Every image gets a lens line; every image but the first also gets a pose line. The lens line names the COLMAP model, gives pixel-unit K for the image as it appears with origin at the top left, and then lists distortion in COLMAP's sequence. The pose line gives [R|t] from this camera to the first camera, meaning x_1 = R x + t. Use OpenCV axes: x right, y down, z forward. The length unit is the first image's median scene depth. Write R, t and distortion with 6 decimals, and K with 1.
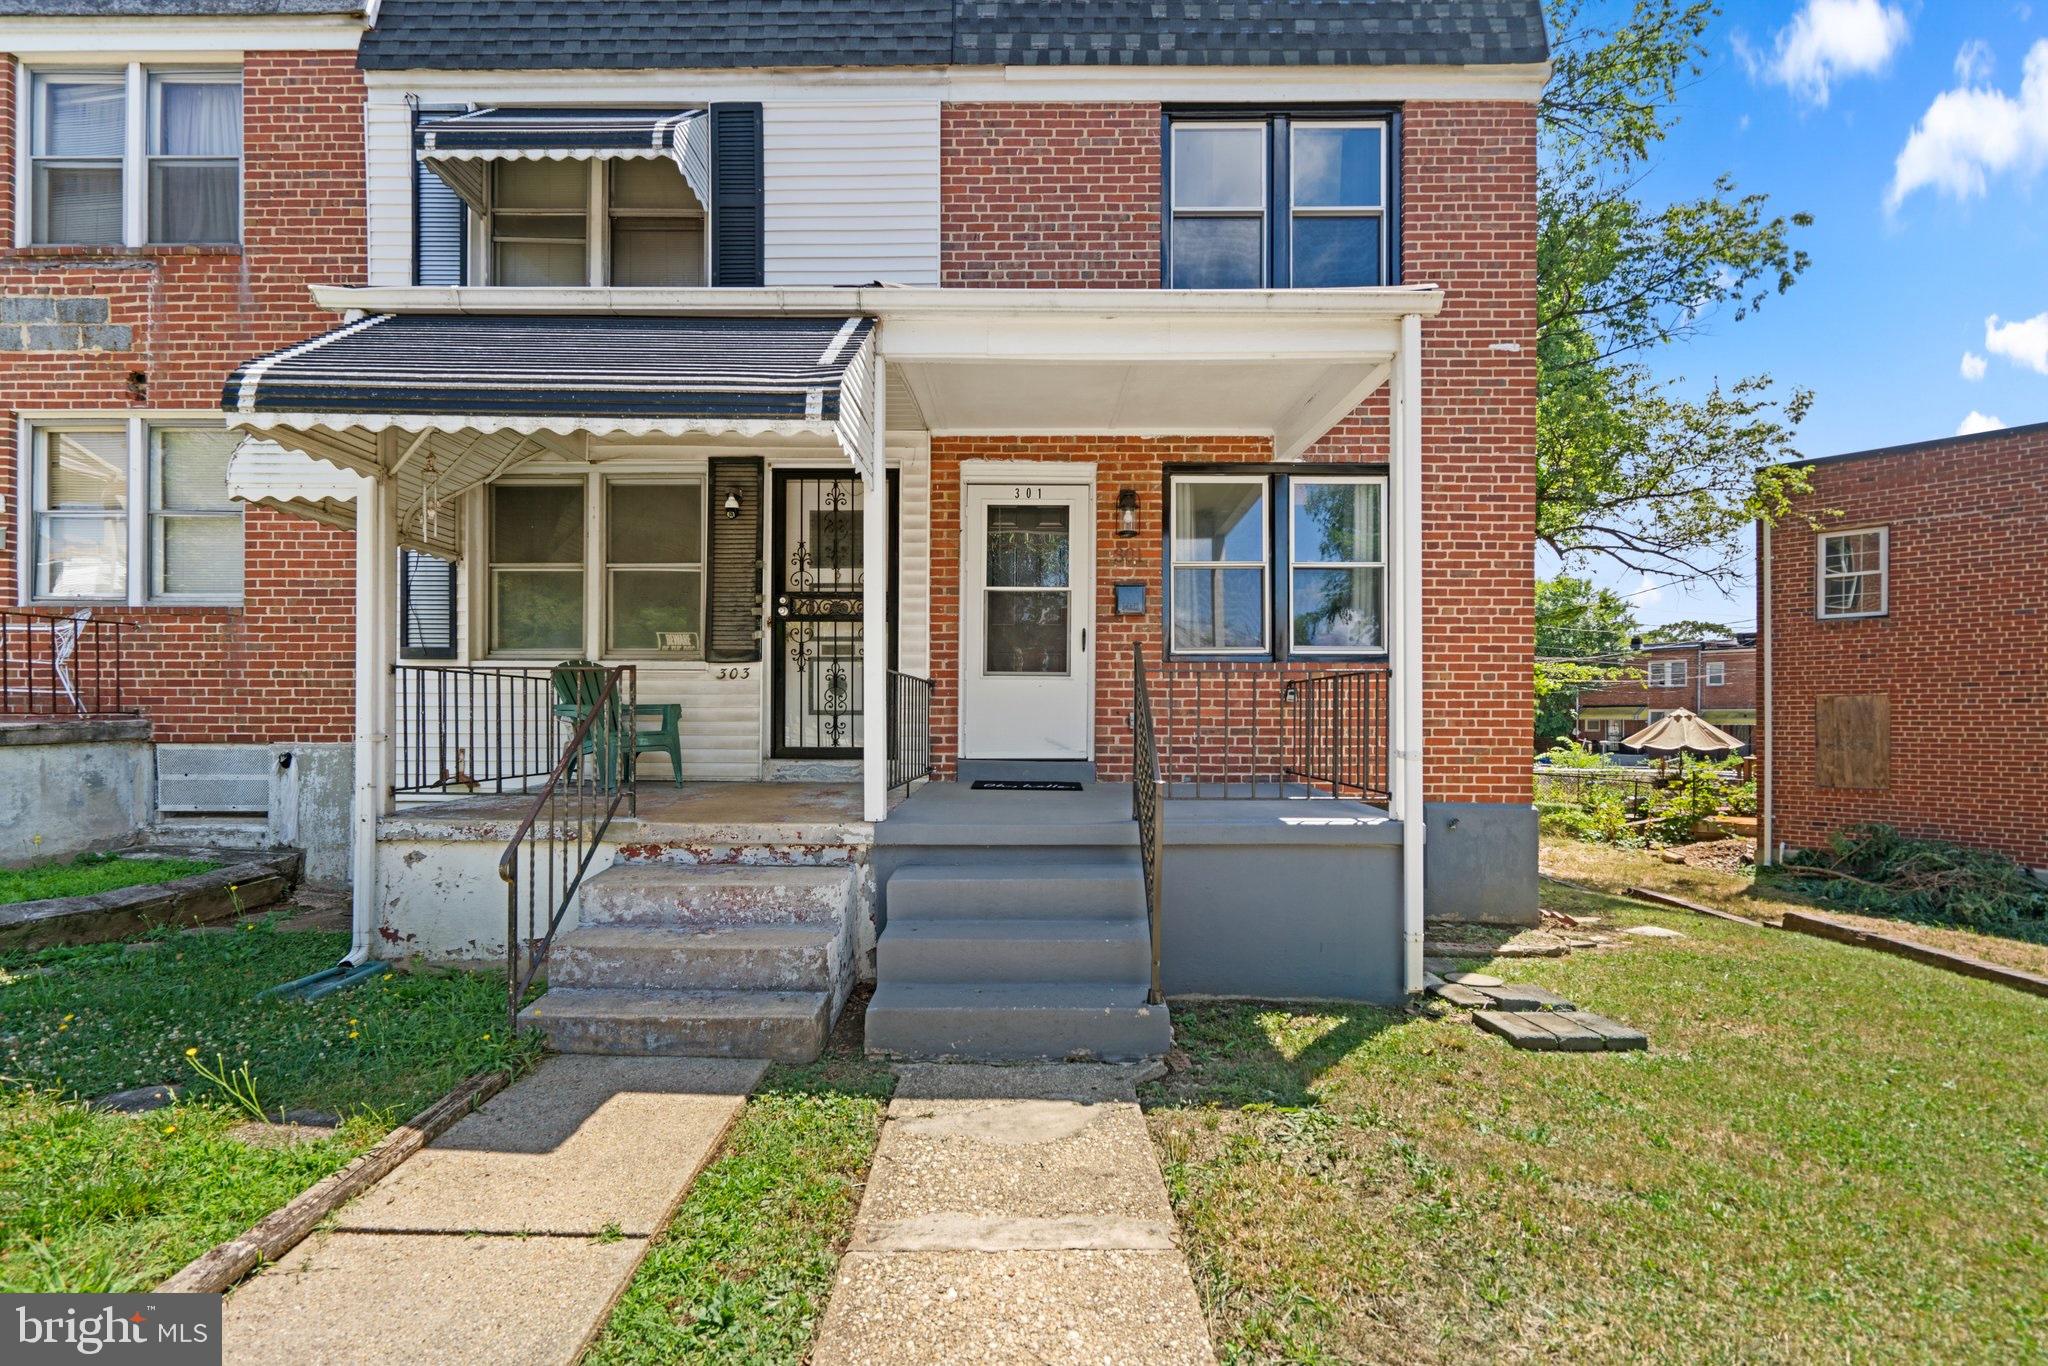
lens RADIAL K [[930.8, 0, 1014.5], [0, 930.8, 721.3], [0, 0, 1]] dist [-0.007192, 0.001797]
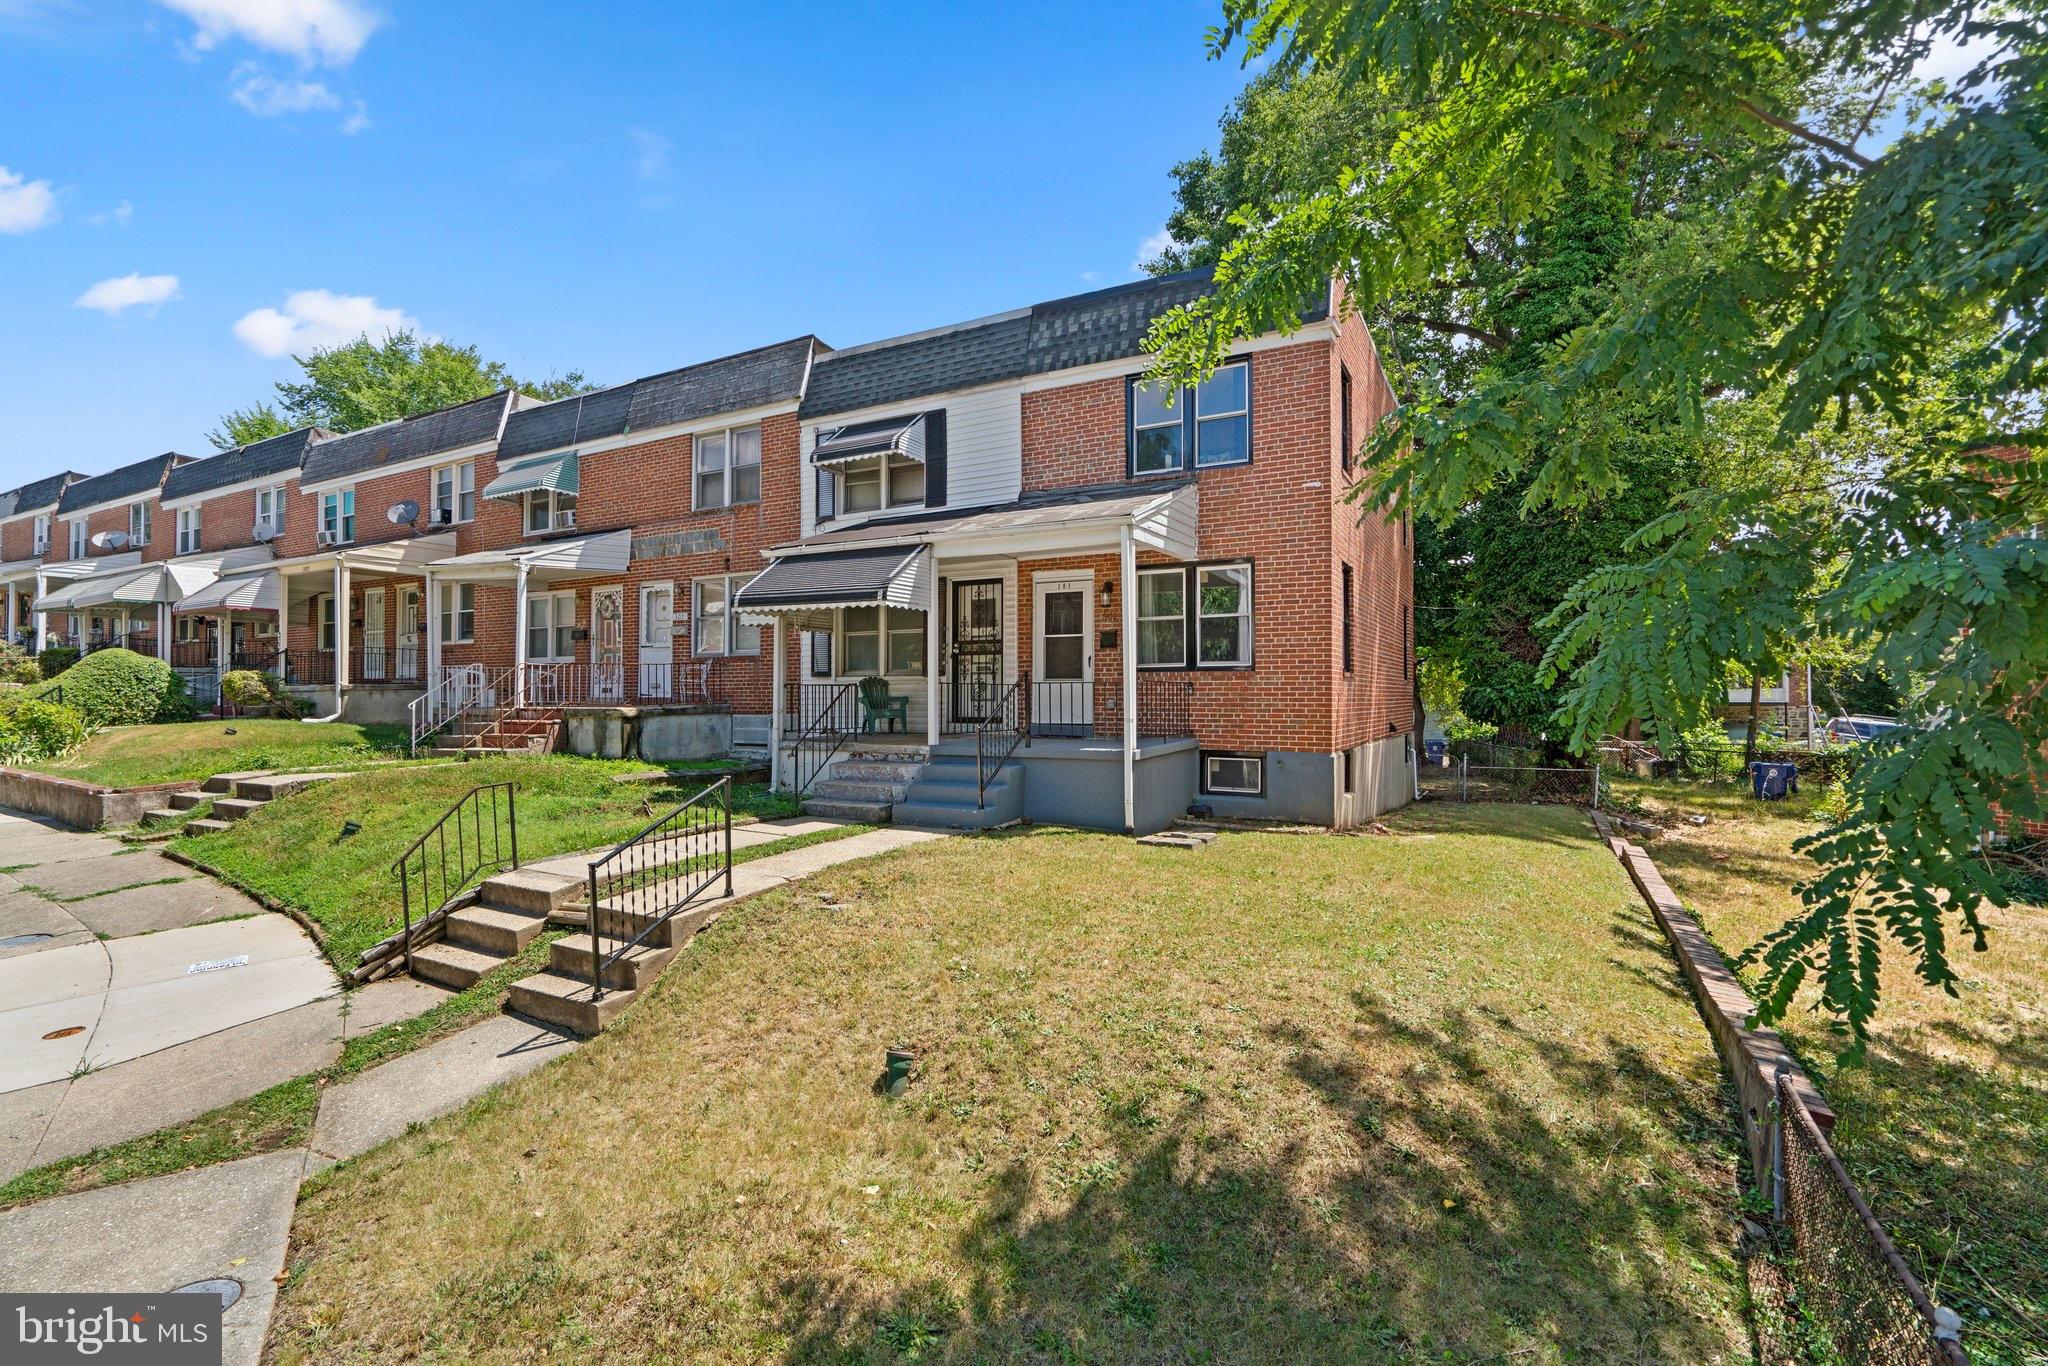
lens RADIAL K [[931.6, 0, 1024.0], [0, 931.6, 683.0], [0, 0, 1]] dist [-0.021652, 0.010969]
pose [[0.878947, -0.011822, -0.476773, 0.869402], [0.002186, 0.999782, -0.020760, -0.004383], [0.476915, 0.017205, 0.878781, -0.740600]]
